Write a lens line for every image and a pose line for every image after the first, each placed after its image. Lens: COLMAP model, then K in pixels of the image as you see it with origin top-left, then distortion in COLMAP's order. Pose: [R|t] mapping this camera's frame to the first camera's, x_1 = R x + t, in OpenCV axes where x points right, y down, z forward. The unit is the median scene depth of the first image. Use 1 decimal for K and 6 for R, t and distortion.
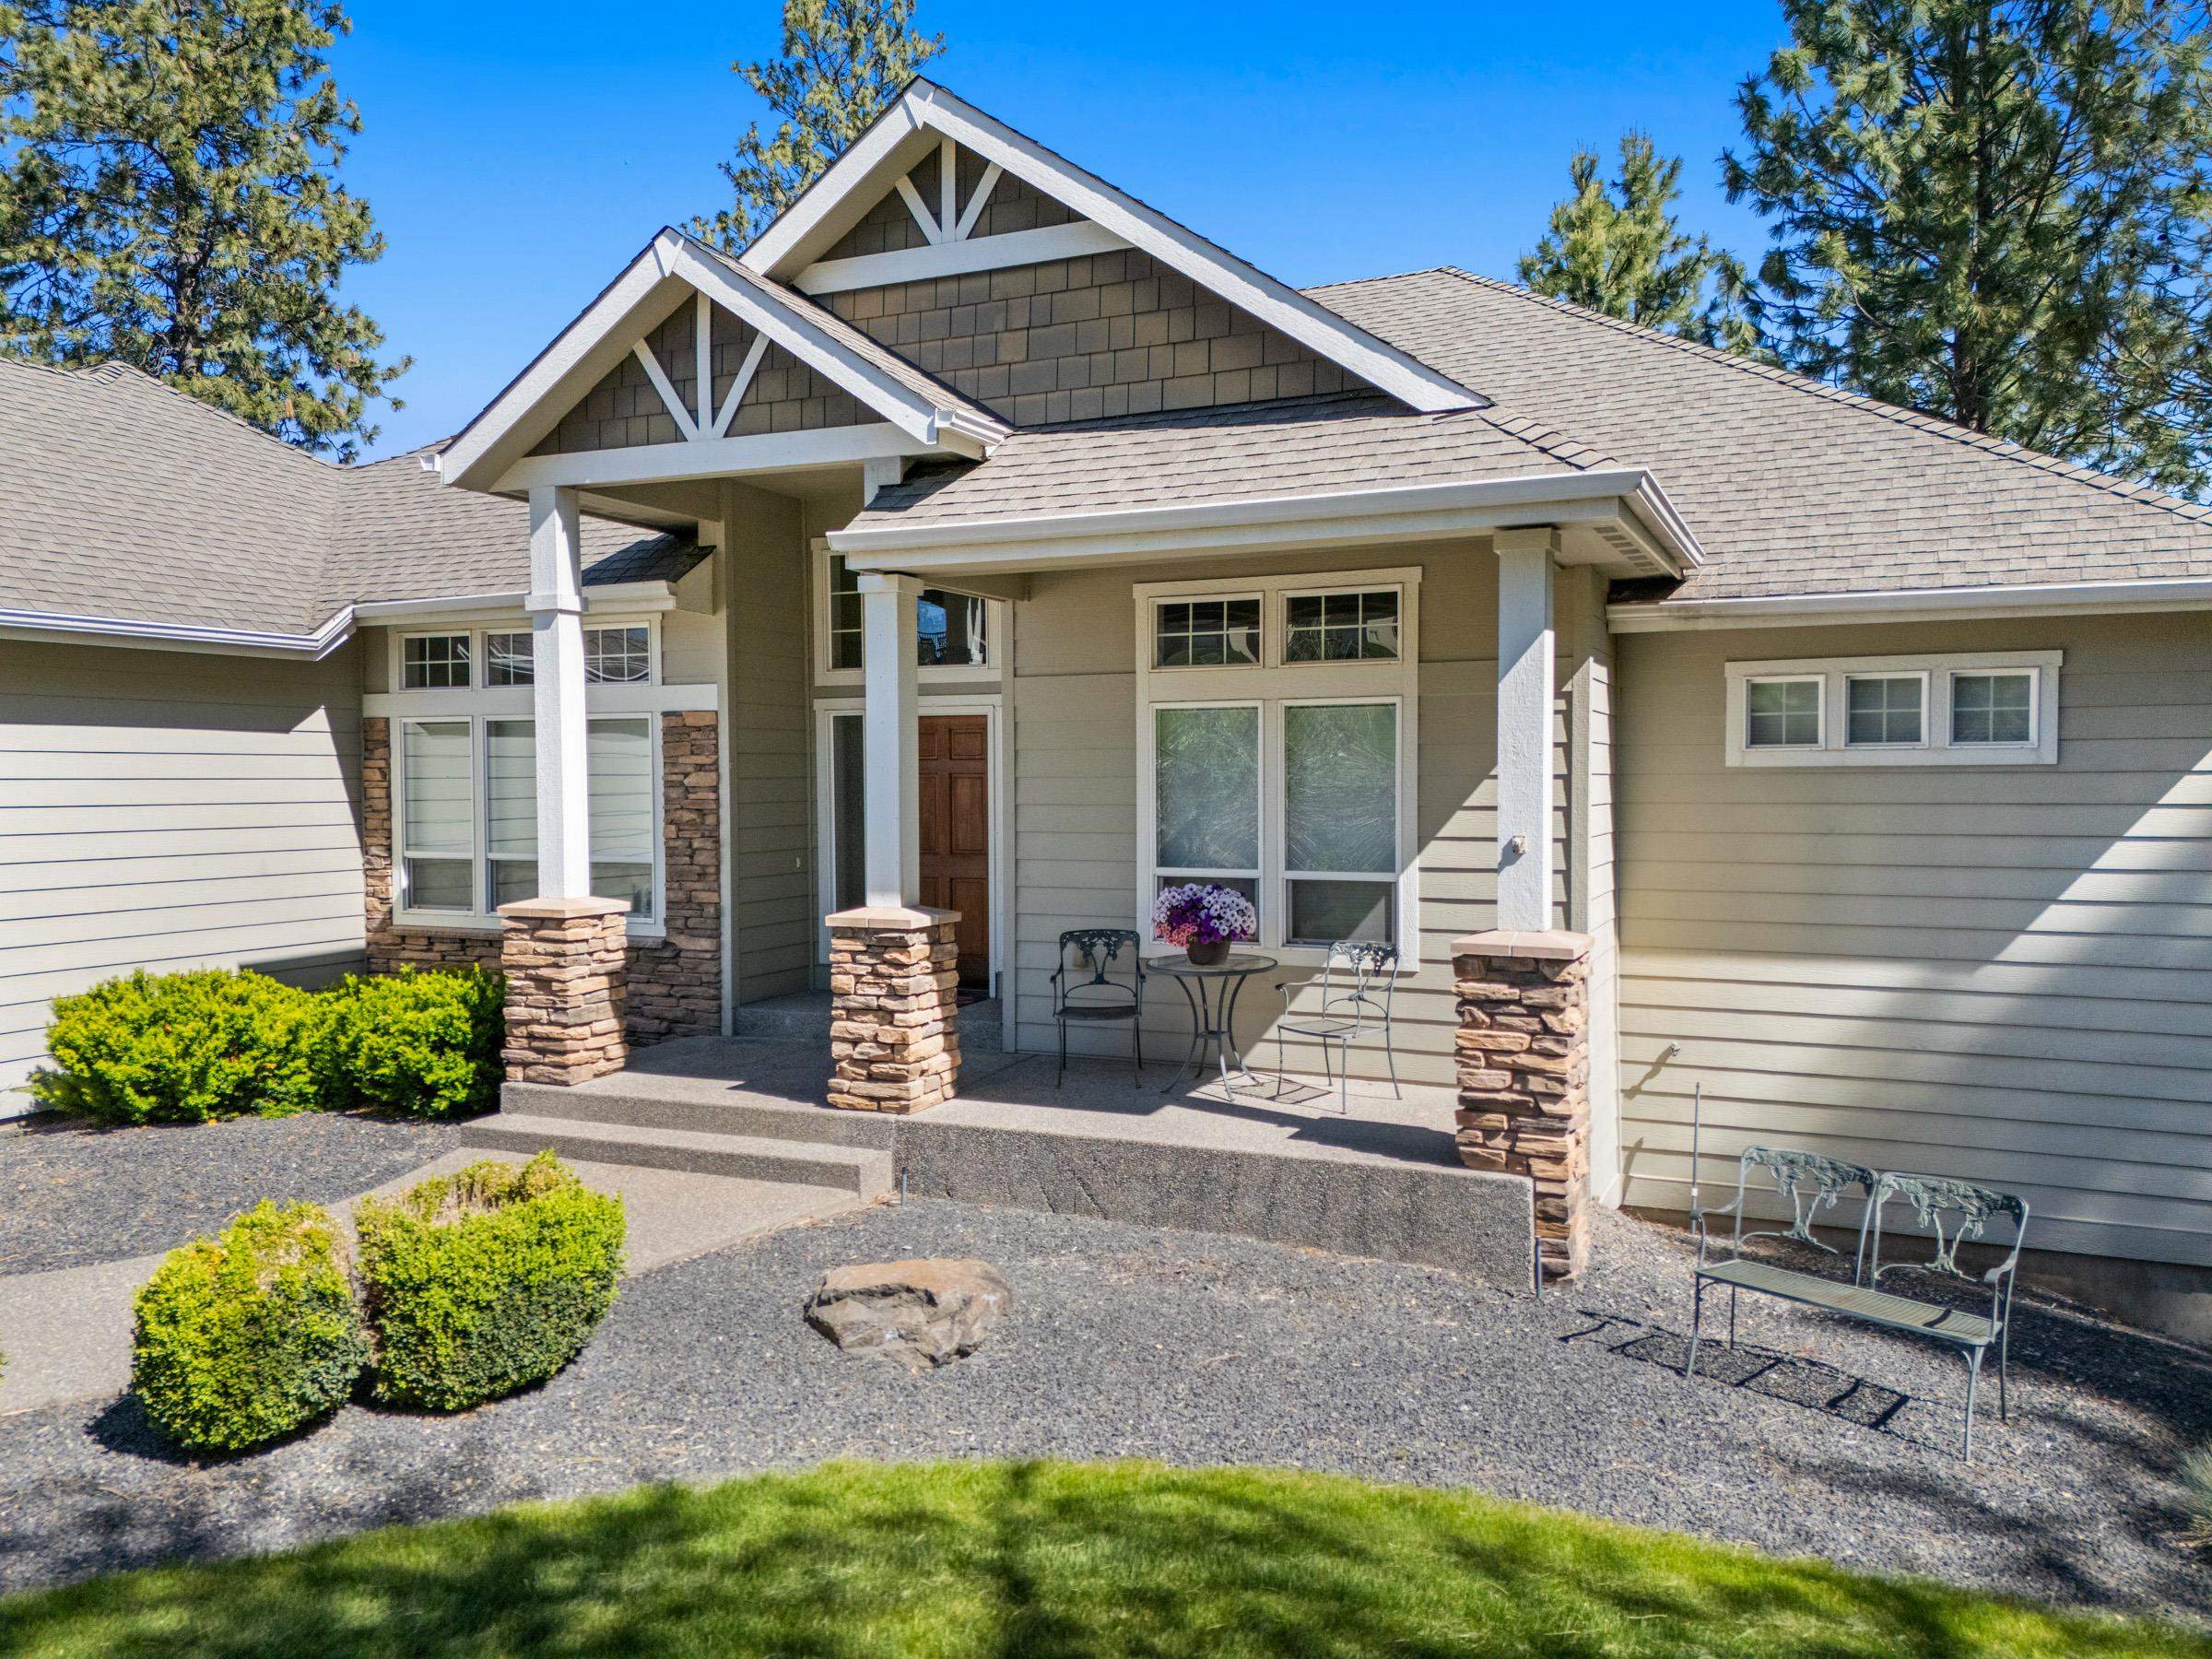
lens RADIAL K [[1620.4, 0, 1112.6], [0, 1620.4, 832.2], [0, 0, 1]] dist [0.066006, -0.050410]
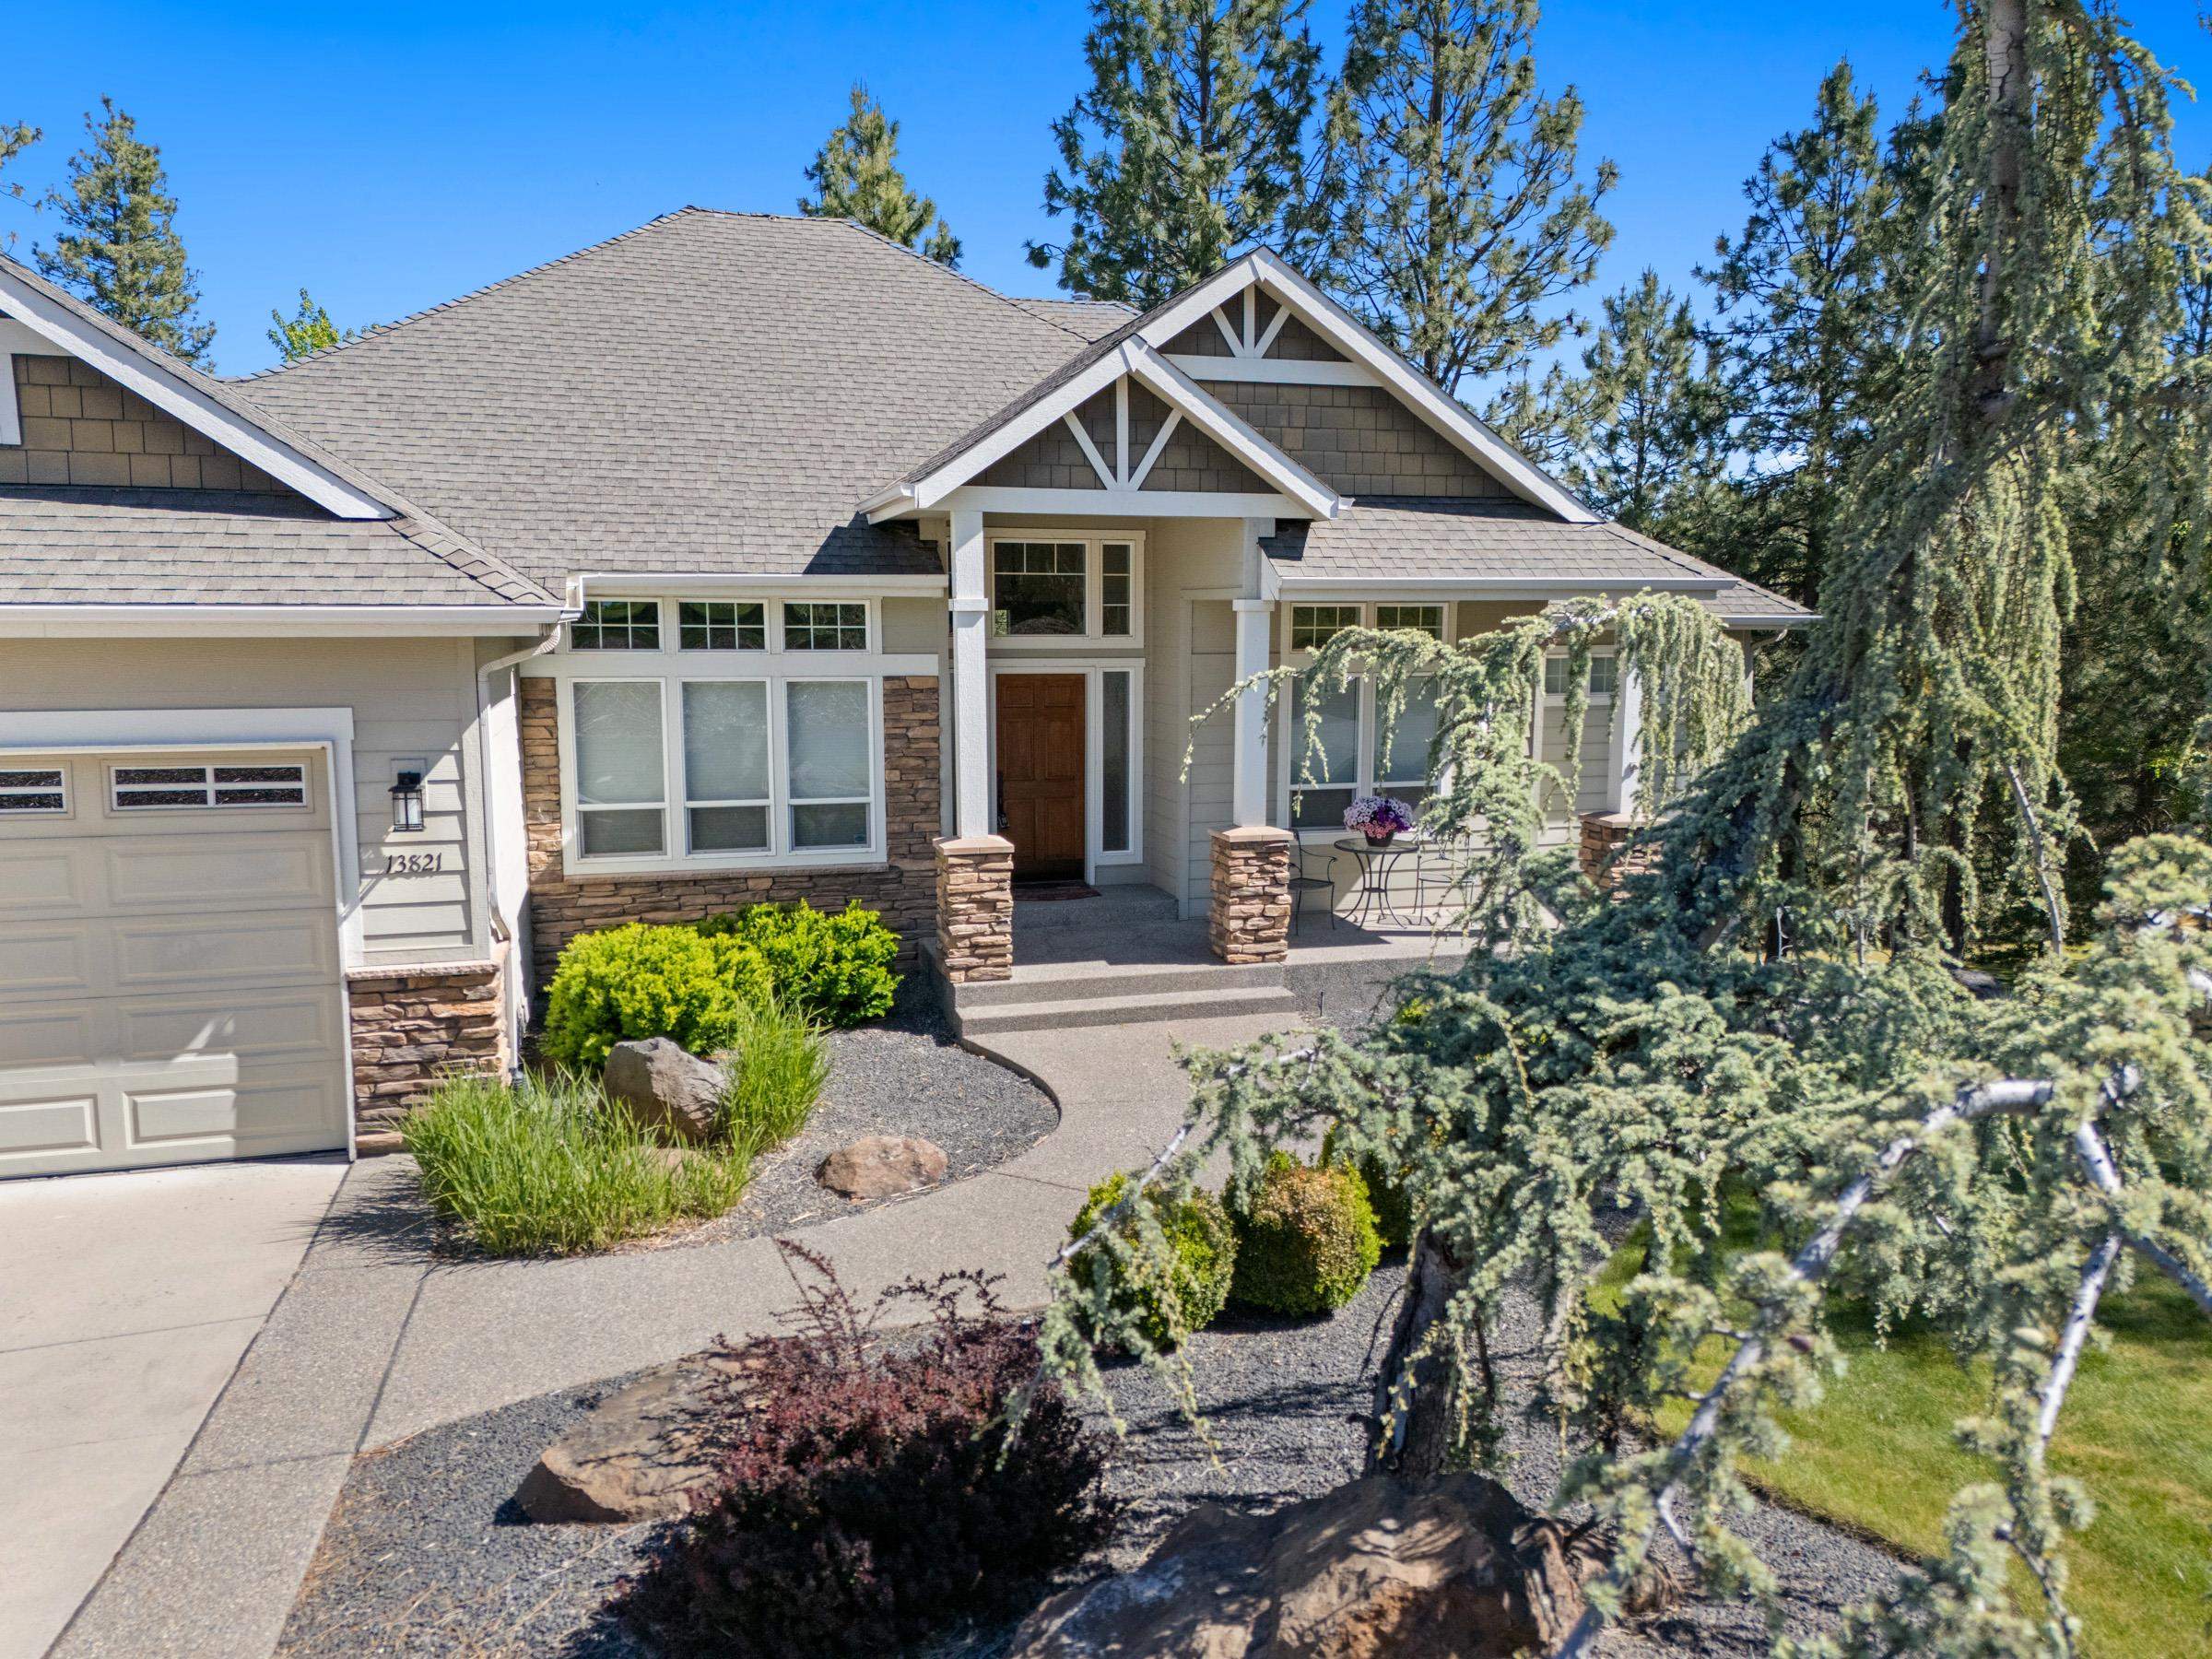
lens RADIAL K [[1612.1, 0, 1109.1], [0, 1612.1, 838.5], [0, 0, 1]] dist [0.133882, -0.152580]
pose [[0.758989, -0.081748, 0.645952, -1.158877], [0.017292, 0.994268, 0.105511, -0.097234], [-0.650874, -0.068912, 0.756052, -0.024480]]
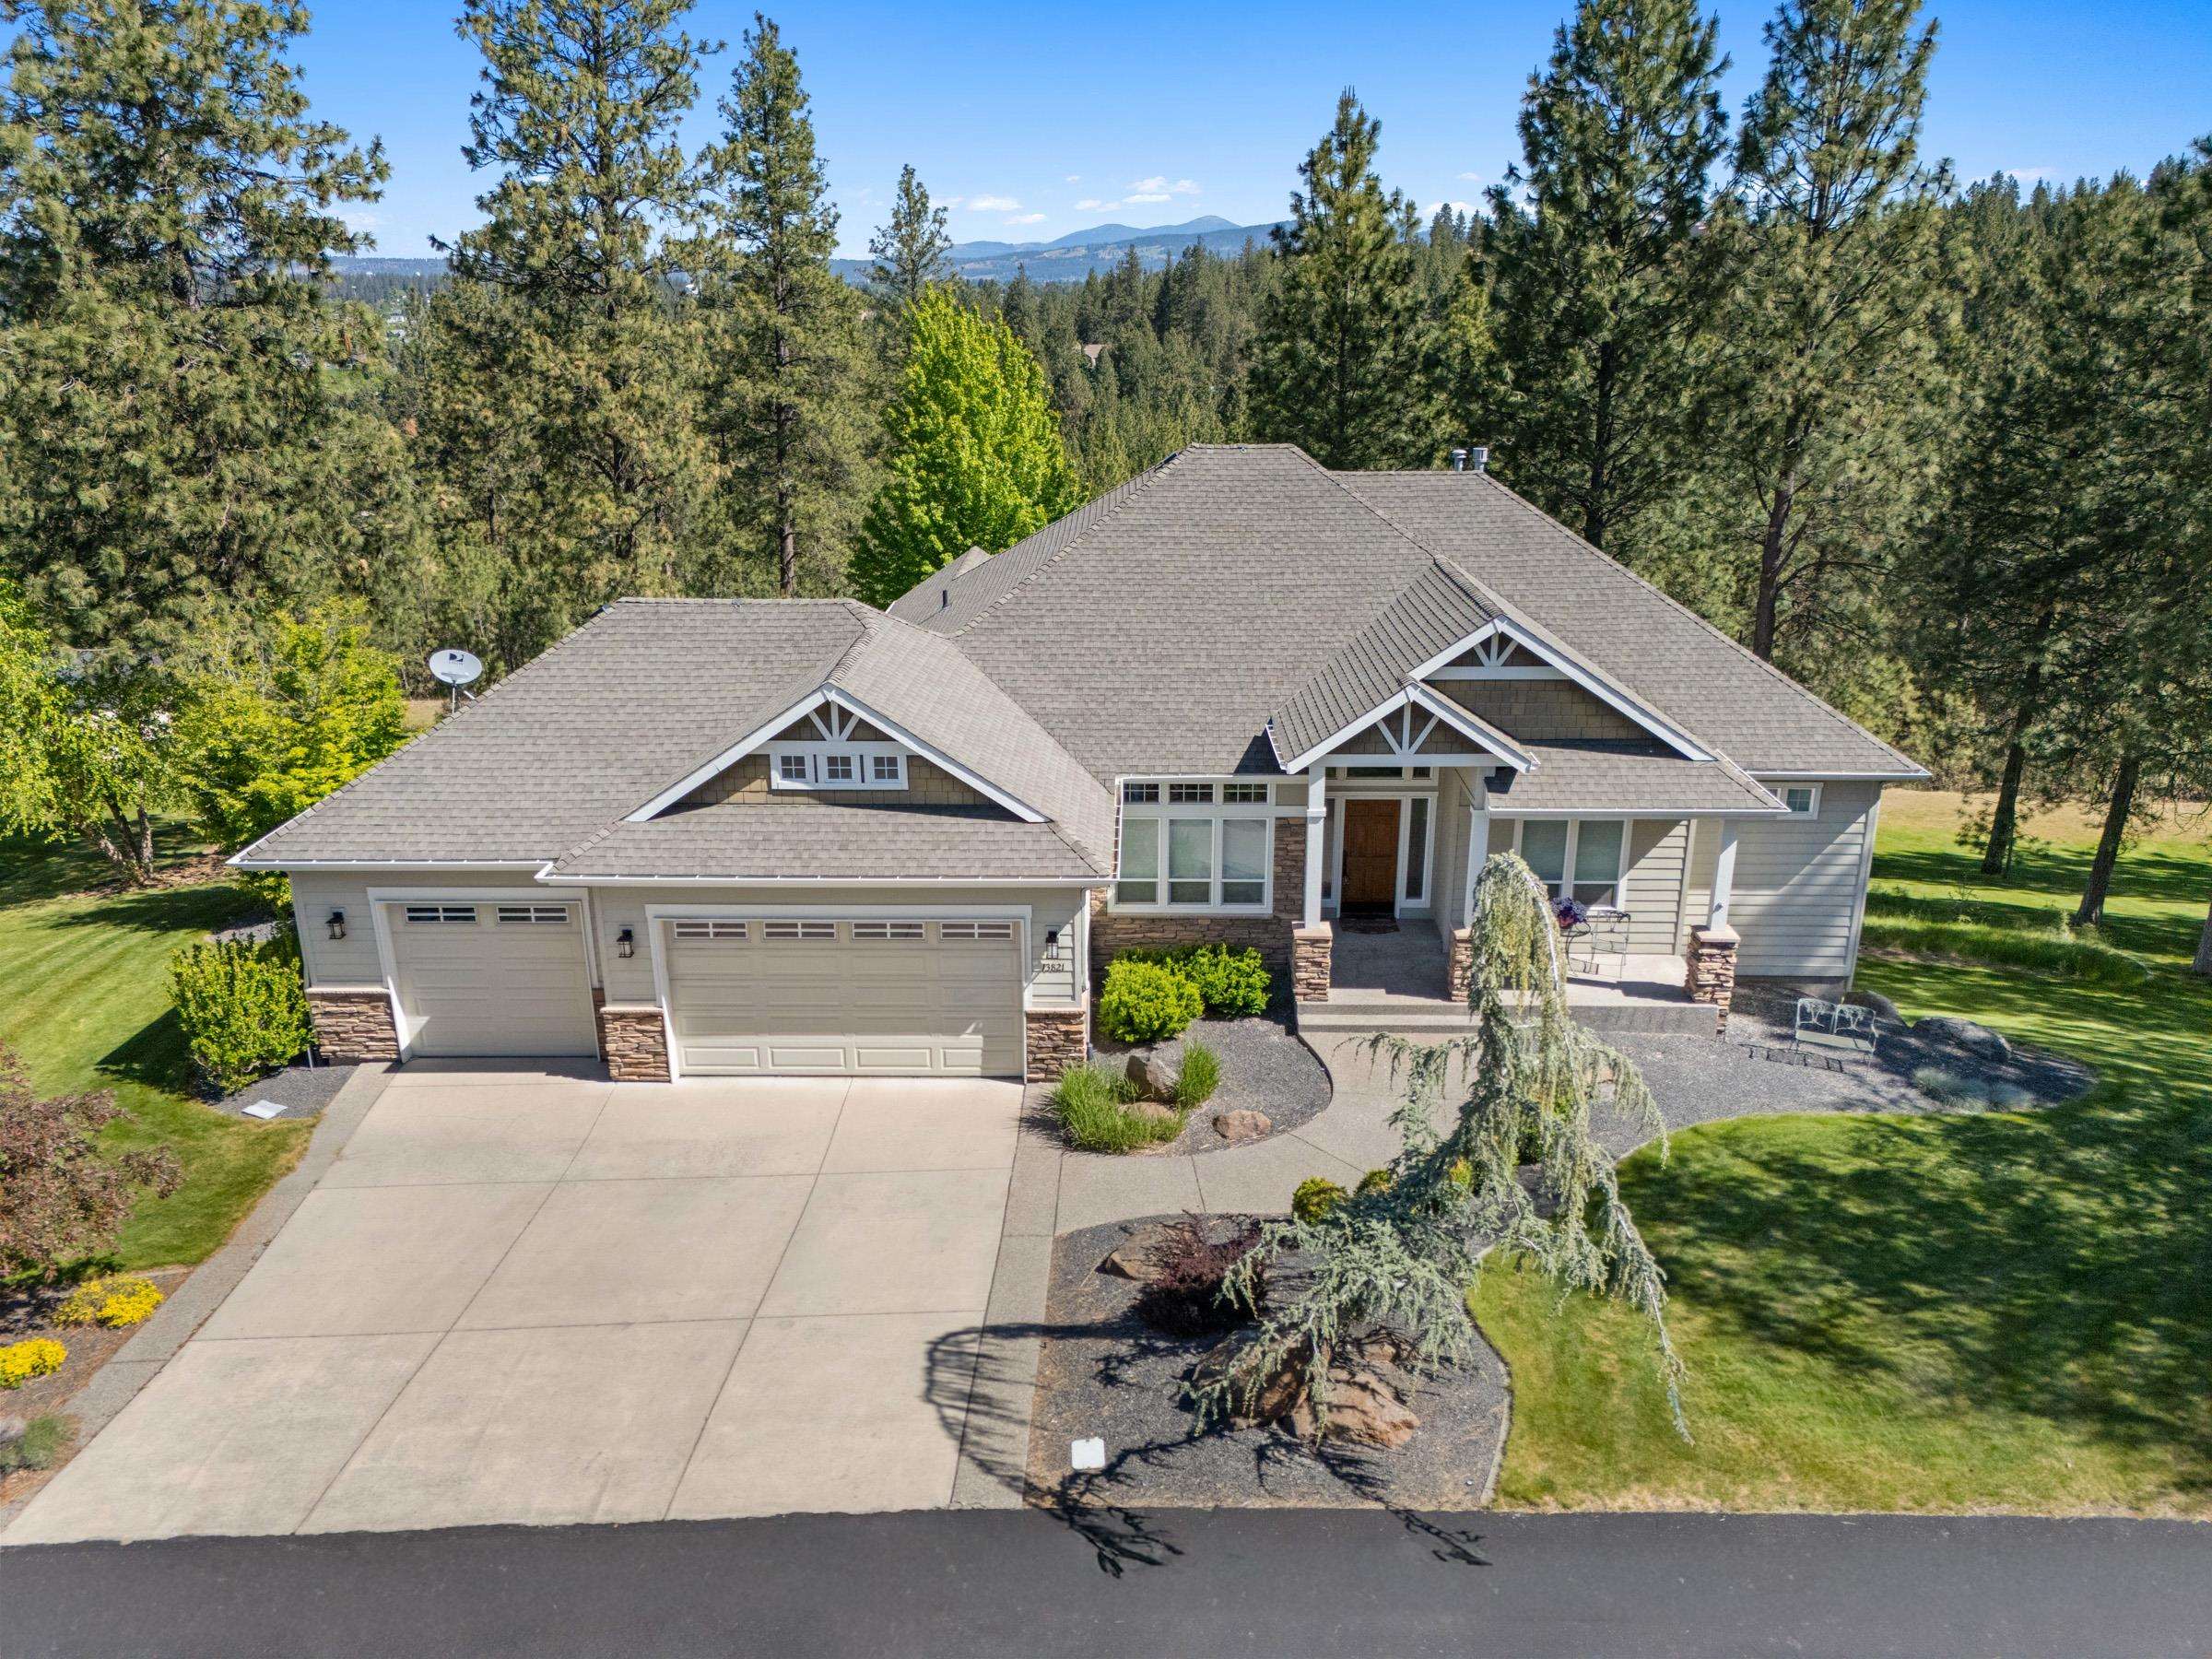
lens RADIAL K [[1612.1, 0, 1109.1], [0, 1612.1, 838.5], [0, 0, 1]] dist [0.133882, -0.152580]
pose [[0.918819, -0.129015, 0.372998, -1.606590], [0.012136, 0.953853, 0.300029, -0.868058], [-0.394493, -0.271145, 0.877984, -1.015915]]
